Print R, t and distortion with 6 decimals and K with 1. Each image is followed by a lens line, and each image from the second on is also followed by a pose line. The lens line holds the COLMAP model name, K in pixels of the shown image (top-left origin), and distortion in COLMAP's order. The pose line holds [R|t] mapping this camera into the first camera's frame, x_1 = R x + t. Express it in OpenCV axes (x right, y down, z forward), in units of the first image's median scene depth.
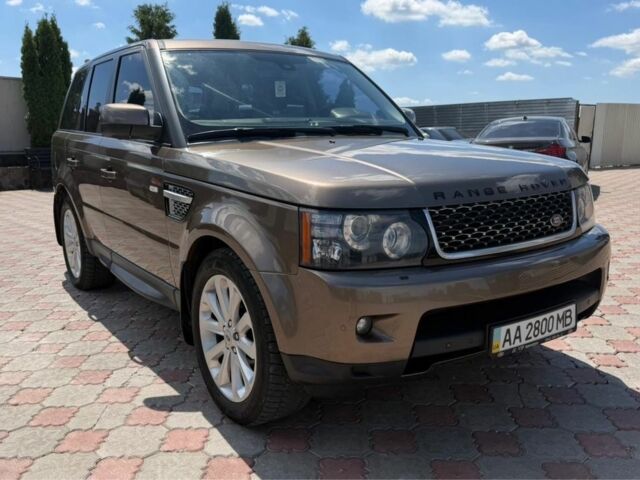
lens RADIAL K [[664.0, 0, 294.2], [0, 664.0, 241.0], [0, 0, 1]] dist [0.051322, -0.023294]
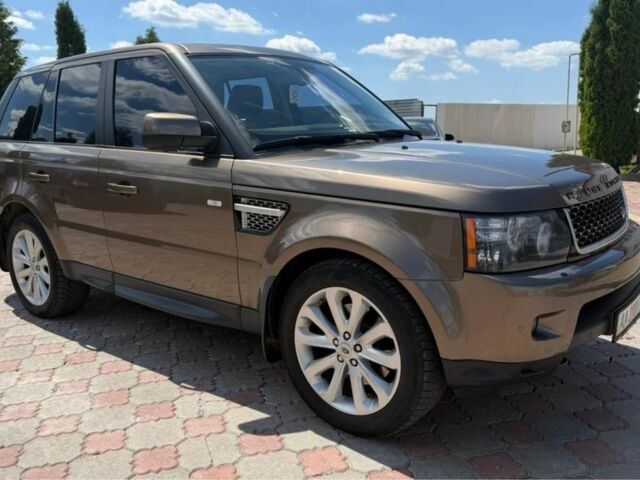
lens RADIAL K [[664.0, 0, 294.2], [0, 664.0, 241.0], [0, 0, 1]] dist [0.051322, -0.023294]
pose [[0.960859, -0.068010, 0.268561, -0.383395], [0.068260, 0.997632, 0.008419, -0.026249], [-0.268497, 0.010242, 0.963226, 0.068572]]
